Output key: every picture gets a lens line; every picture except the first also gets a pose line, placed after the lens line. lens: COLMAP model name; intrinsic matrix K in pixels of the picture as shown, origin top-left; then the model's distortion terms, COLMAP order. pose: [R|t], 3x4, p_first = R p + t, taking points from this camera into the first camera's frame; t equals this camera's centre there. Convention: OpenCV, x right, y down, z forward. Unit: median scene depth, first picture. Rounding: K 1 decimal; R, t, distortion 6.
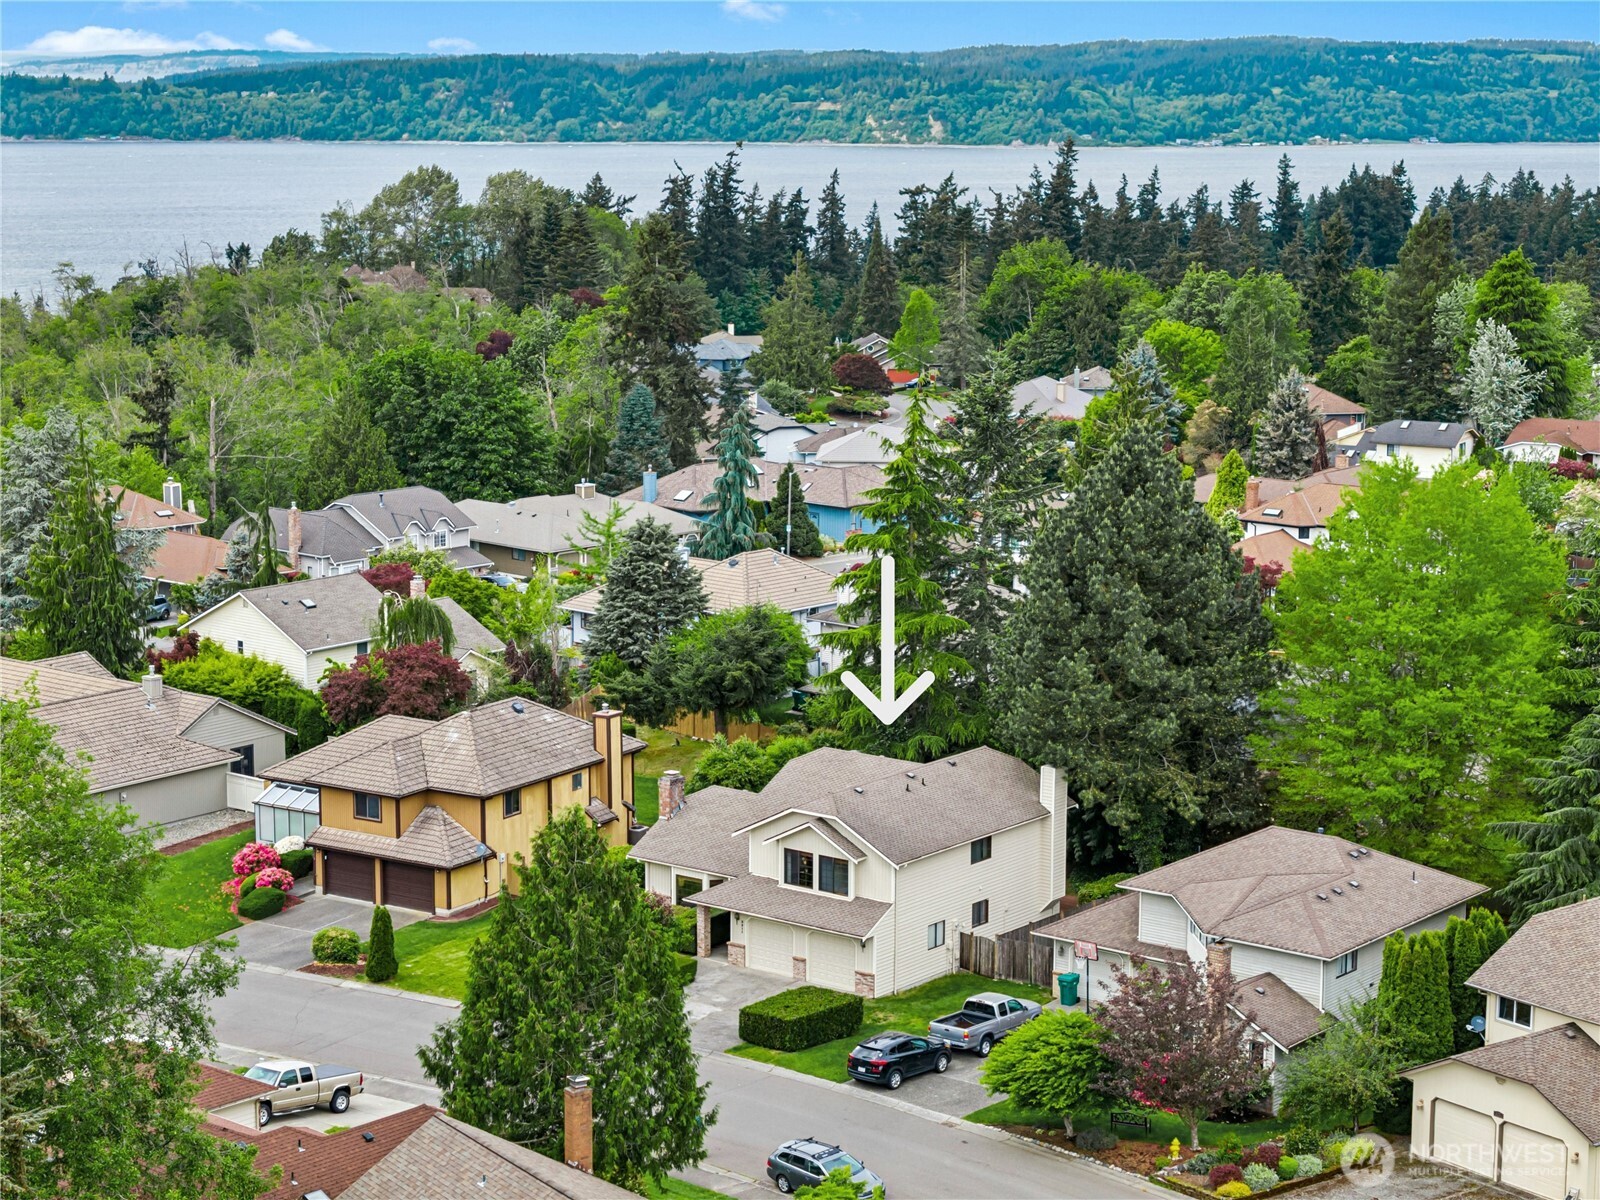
lens RADIAL K [[3232.4, 0, 800.0], [0, 3232.4, 600.0], [0, 0, 1]] dist [0.011871, 0.017233]
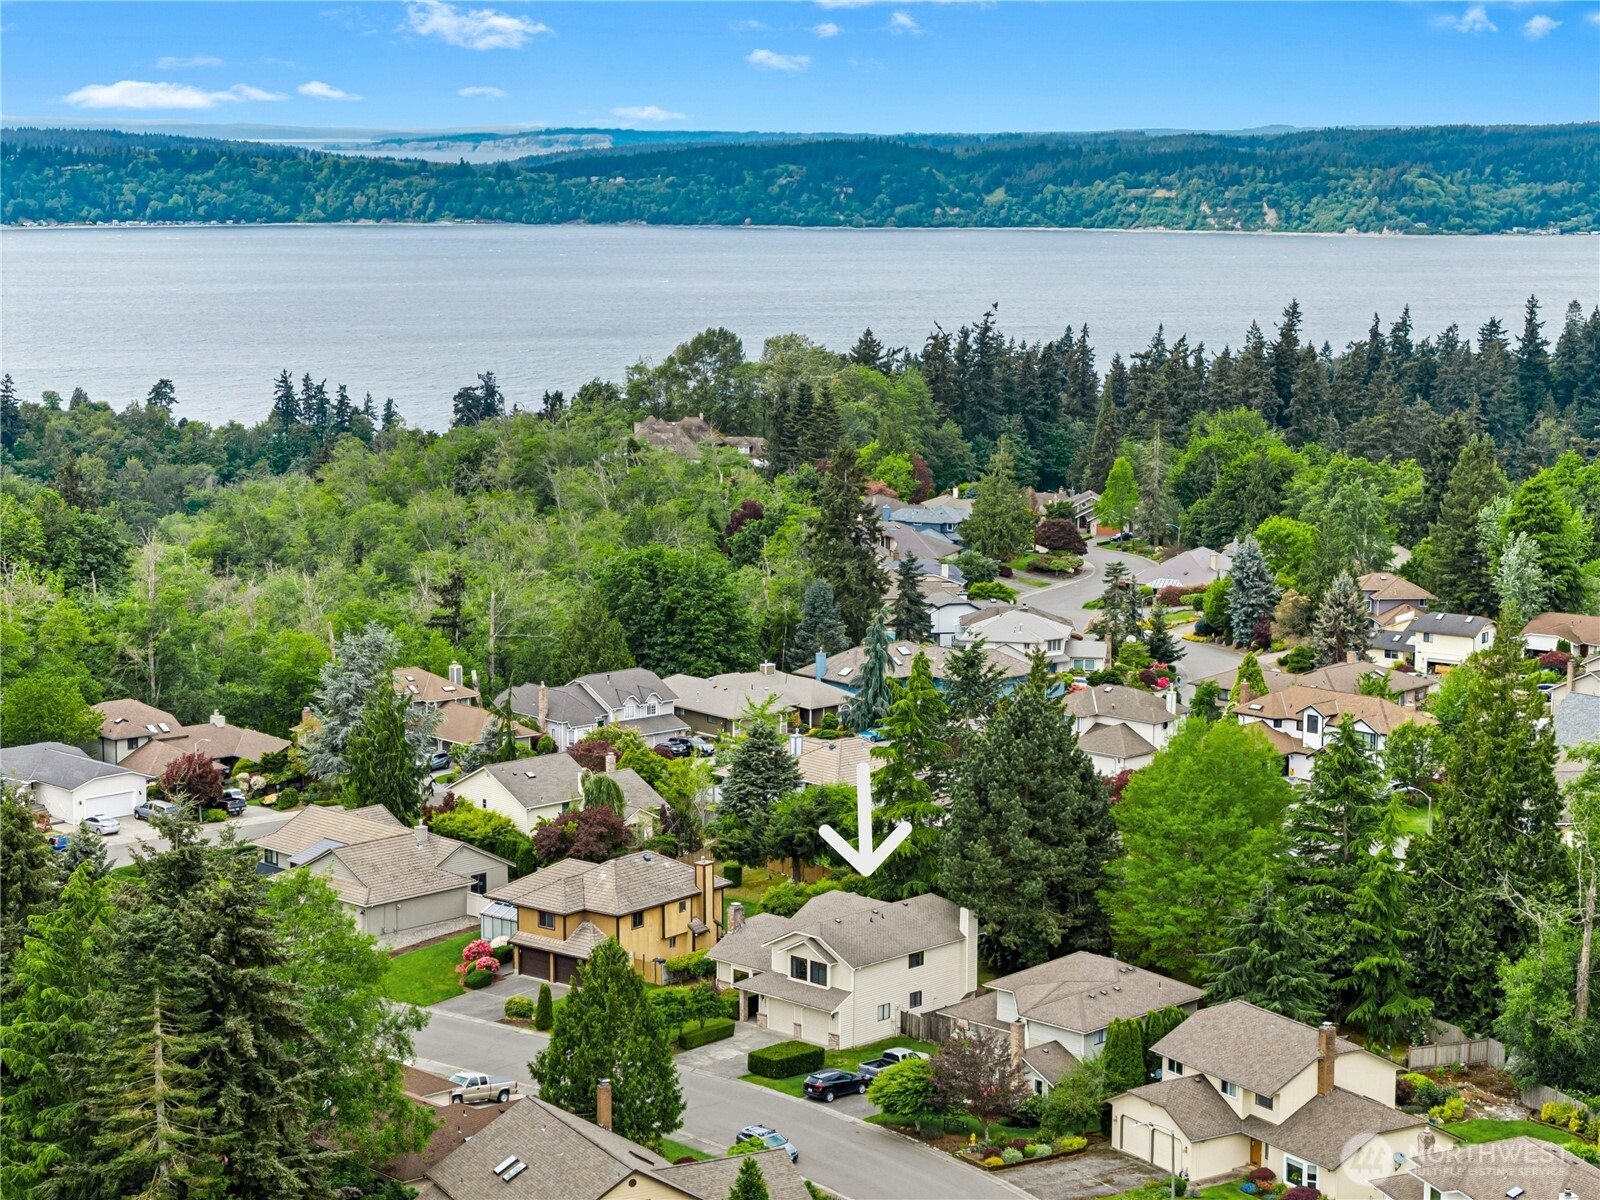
lens RADIAL K [[3232.4, 0, 800.0], [0, 3232.4, 600.0], [0, 0, 1]] dist [0.011871, 0.017233]
pose [[0.994339, 0.017638, -0.104785, 0.081730], [-0.019983, 0.999572, -0.021367, -0.032830], [0.104363, 0.023340, 0.994265, -0.302116]]
